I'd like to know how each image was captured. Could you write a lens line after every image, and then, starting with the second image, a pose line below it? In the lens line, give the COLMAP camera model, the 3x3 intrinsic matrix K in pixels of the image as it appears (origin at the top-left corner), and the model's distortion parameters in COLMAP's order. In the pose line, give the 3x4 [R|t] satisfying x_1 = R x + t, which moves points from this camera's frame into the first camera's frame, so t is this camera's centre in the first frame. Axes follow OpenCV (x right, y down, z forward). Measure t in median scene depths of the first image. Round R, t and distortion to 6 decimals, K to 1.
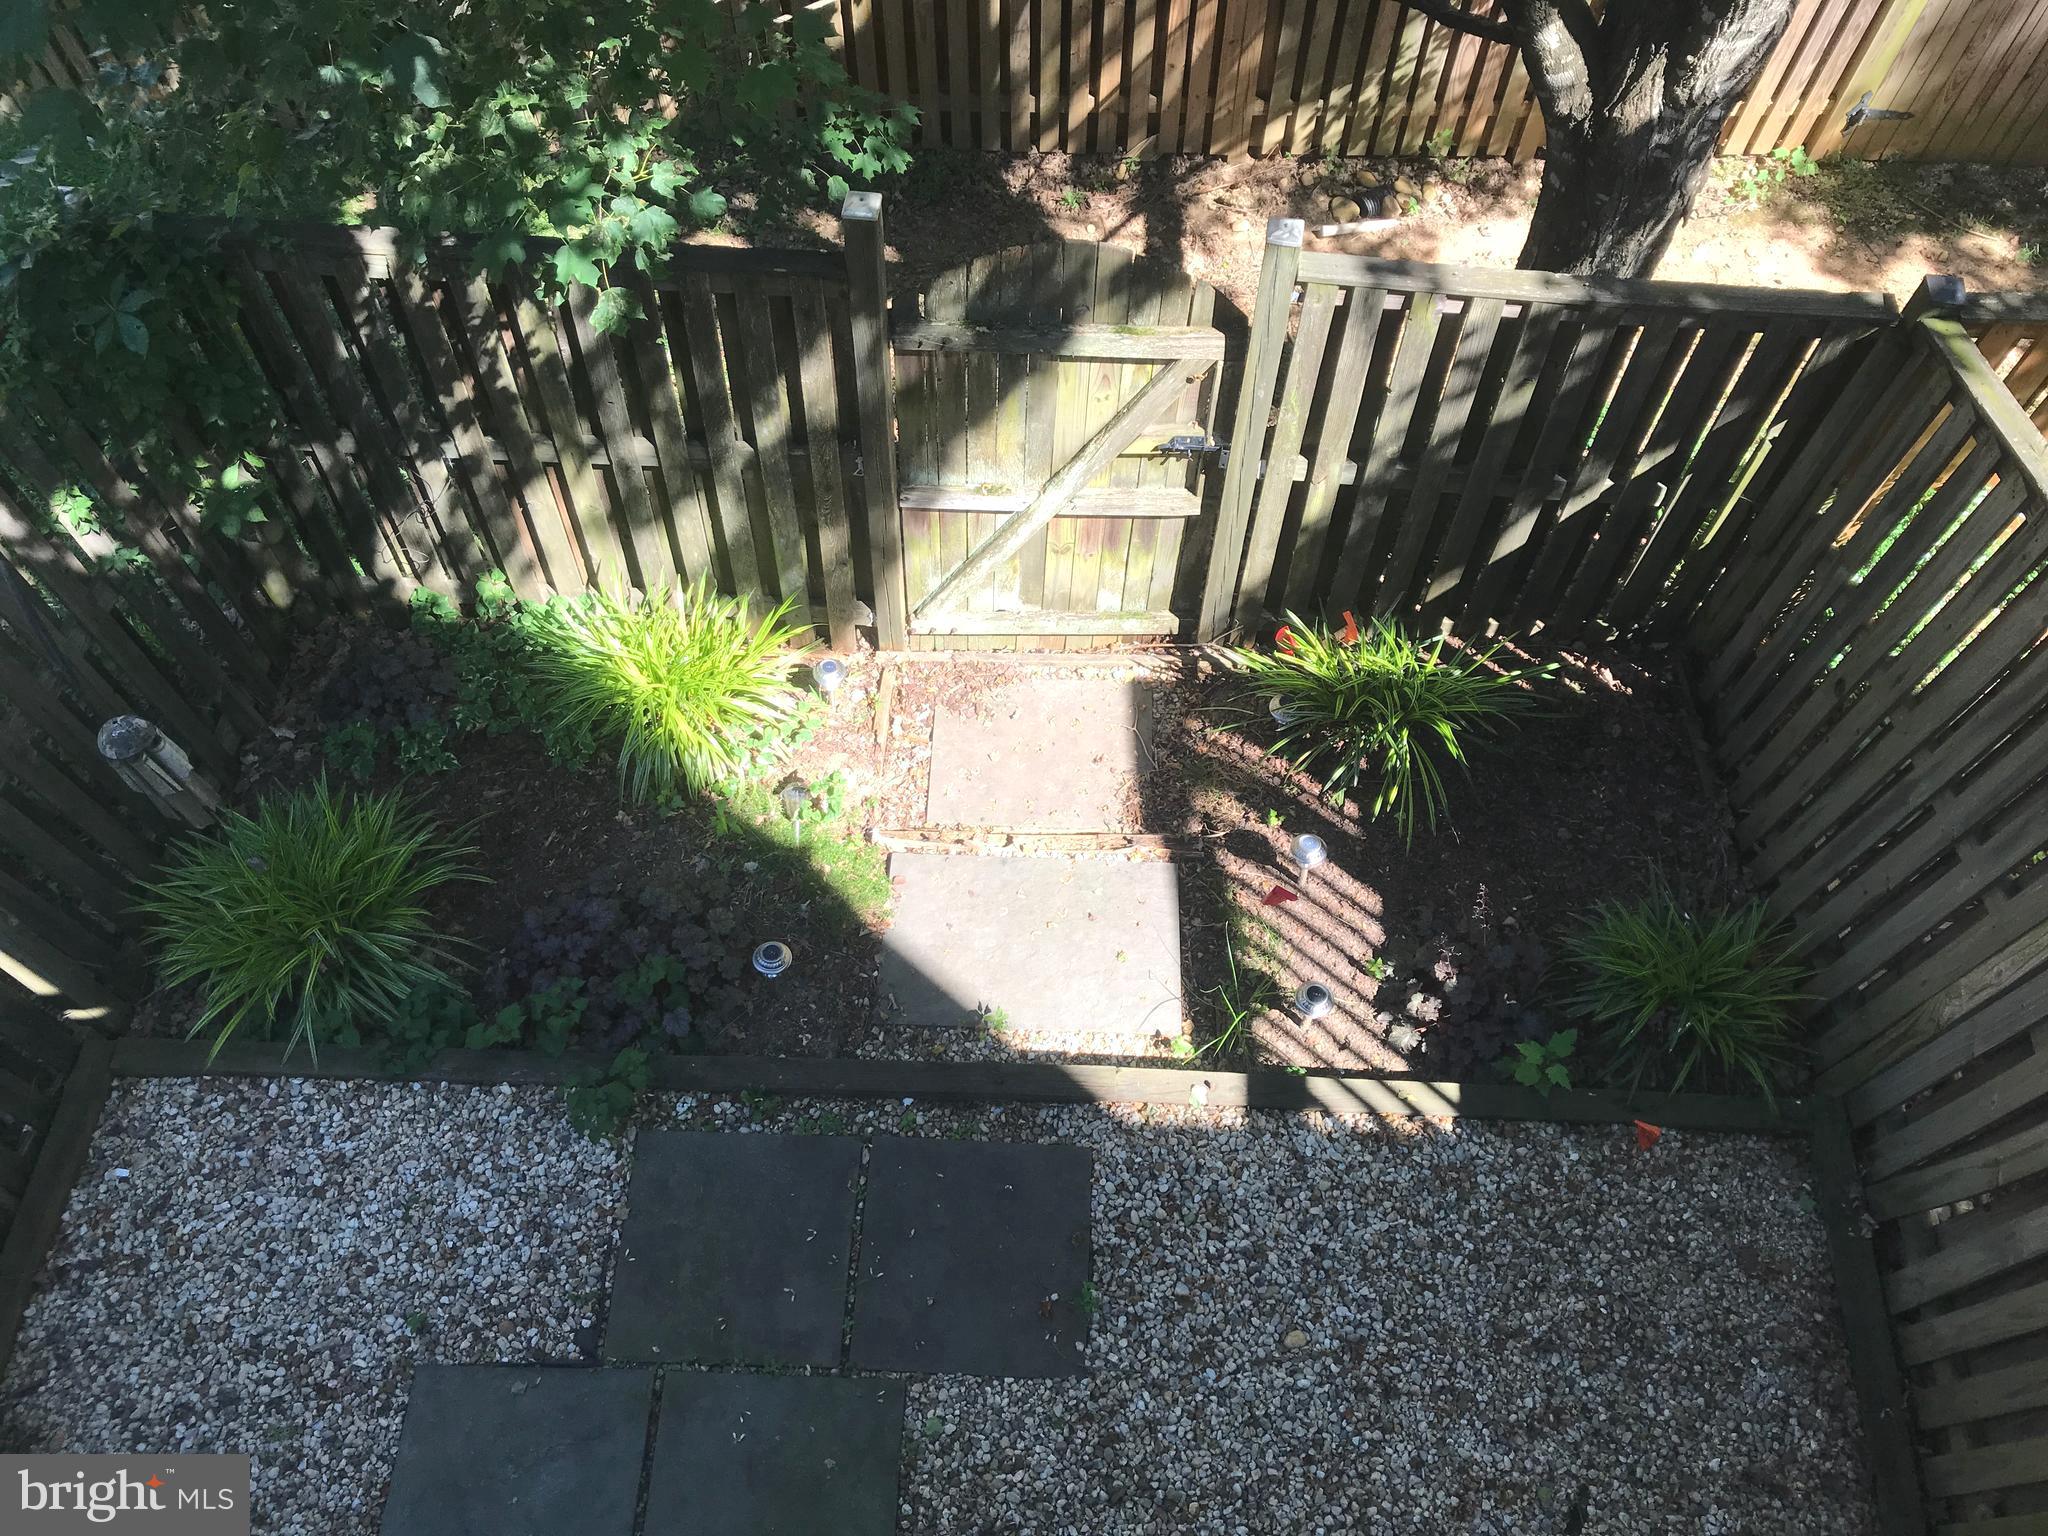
lens RADIAL K [[1670.0, 0, 1023.7], [0, 1670.0, 765.3], [0, 0, 1]] dist [0.003919, 0.000662]
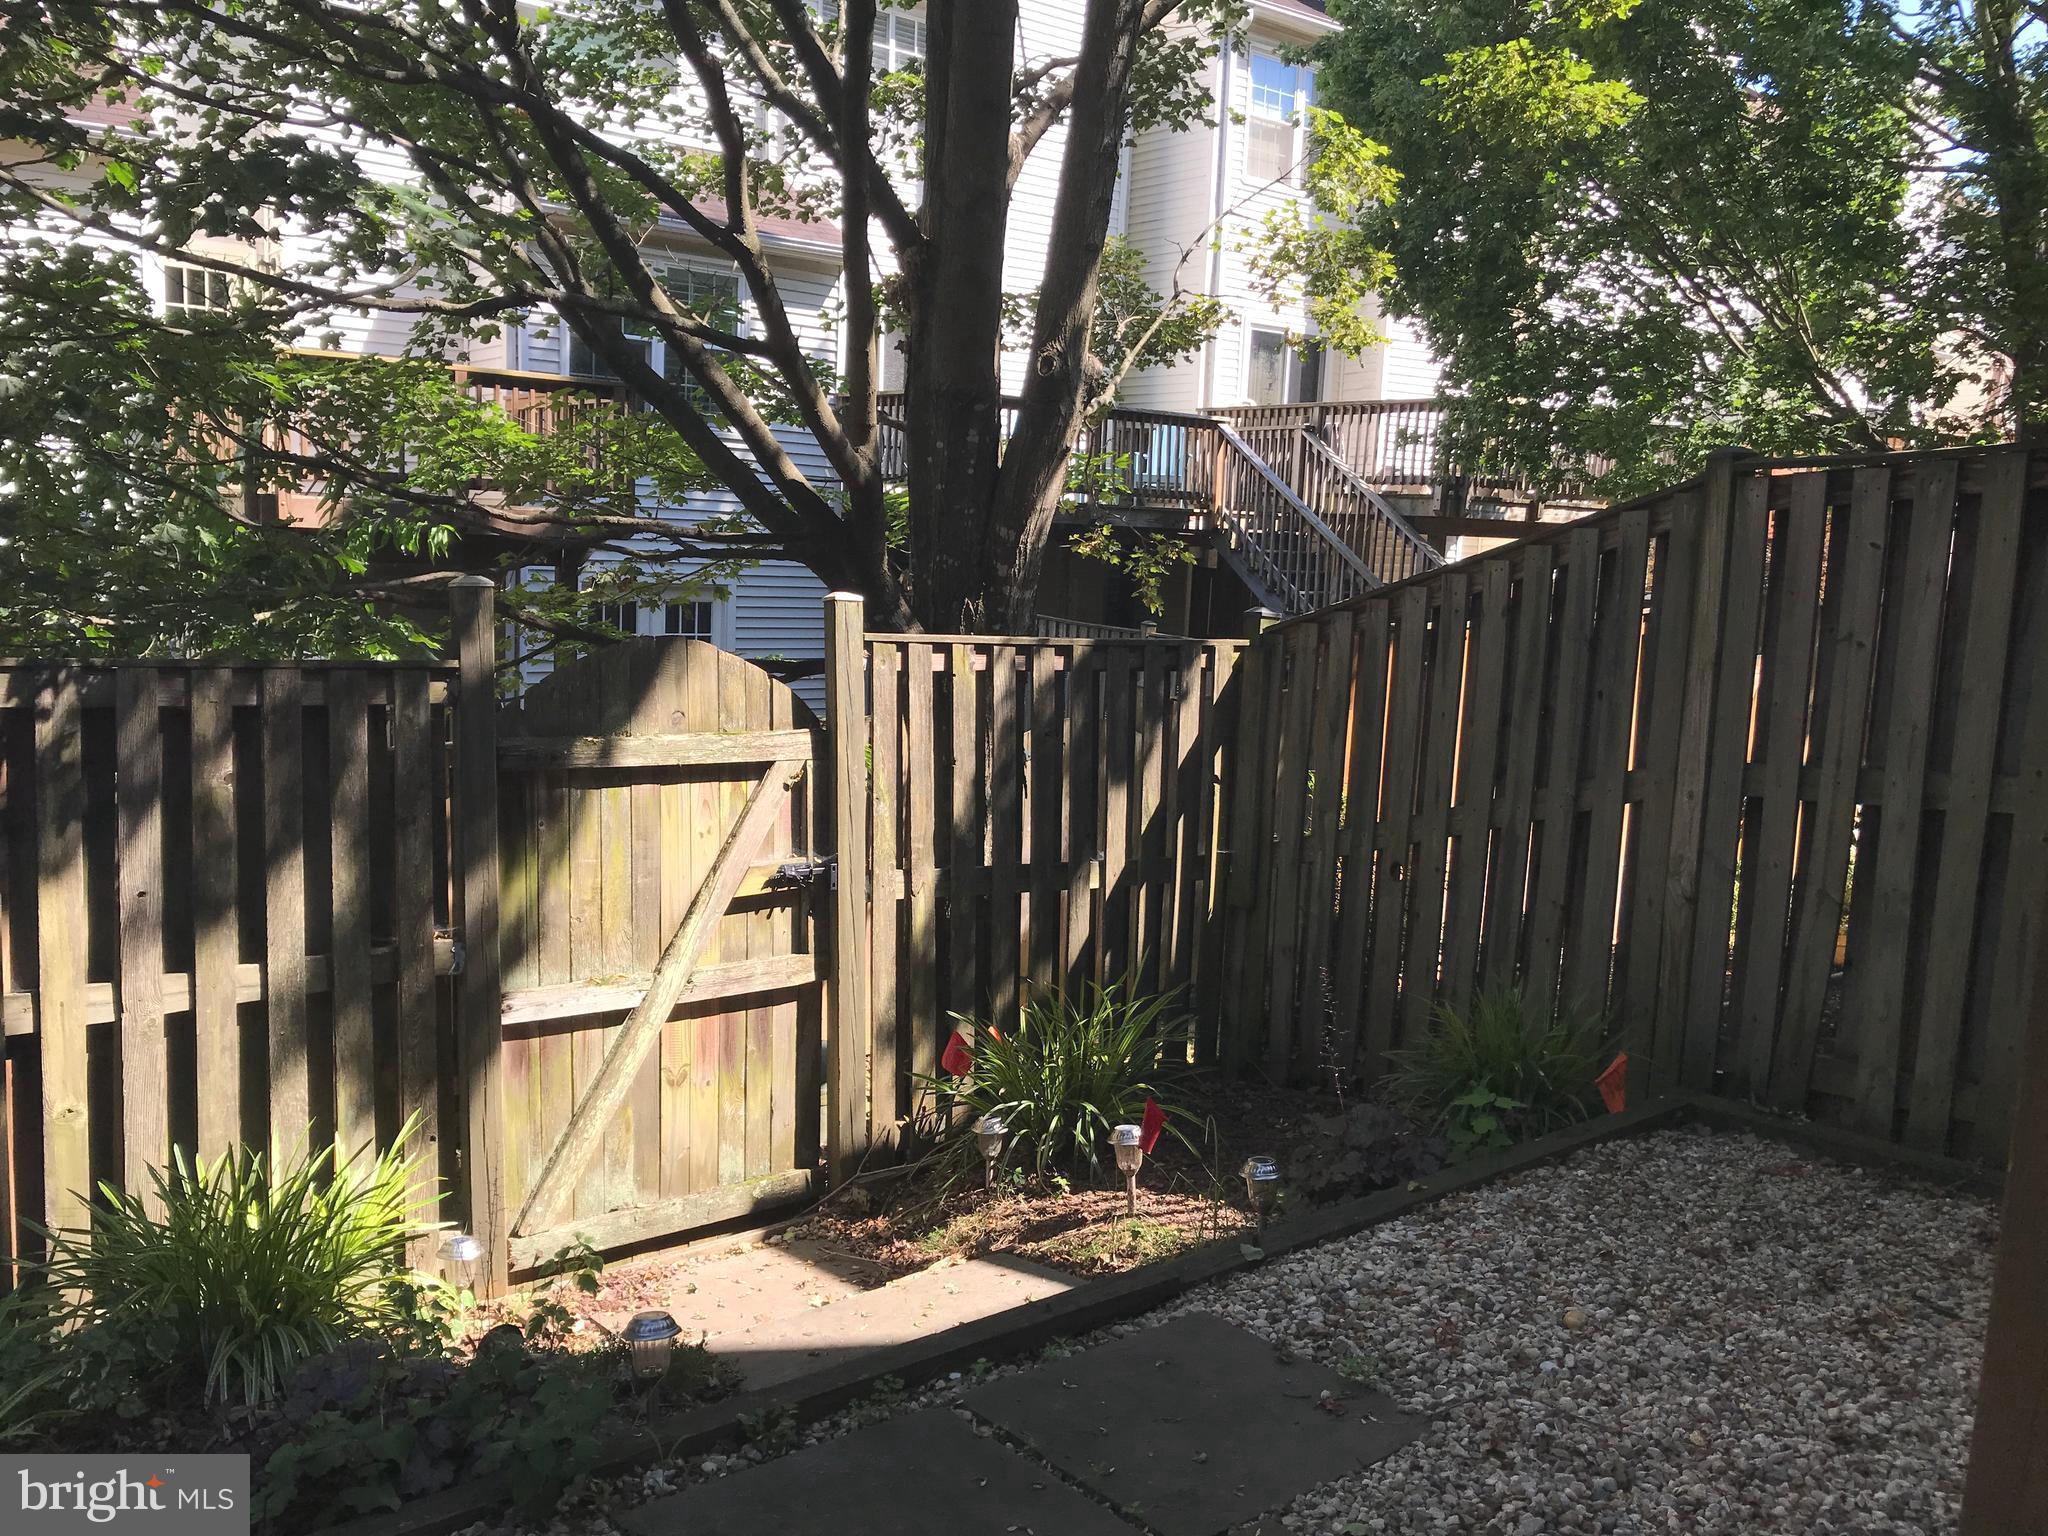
lens RADIAL K [[1670.0, 0, 1028.2], [0, 1670.0, 767.7], [0, 0, 1]] dist [0.003919, 0.000662]
pose [[0.767215, -0.060607, 0.638520, -0.457760], [0.549261, 0.576150, -0.605279, 0.482056], [-0.331199, 0.815094, 0.475320, 0.479766]]
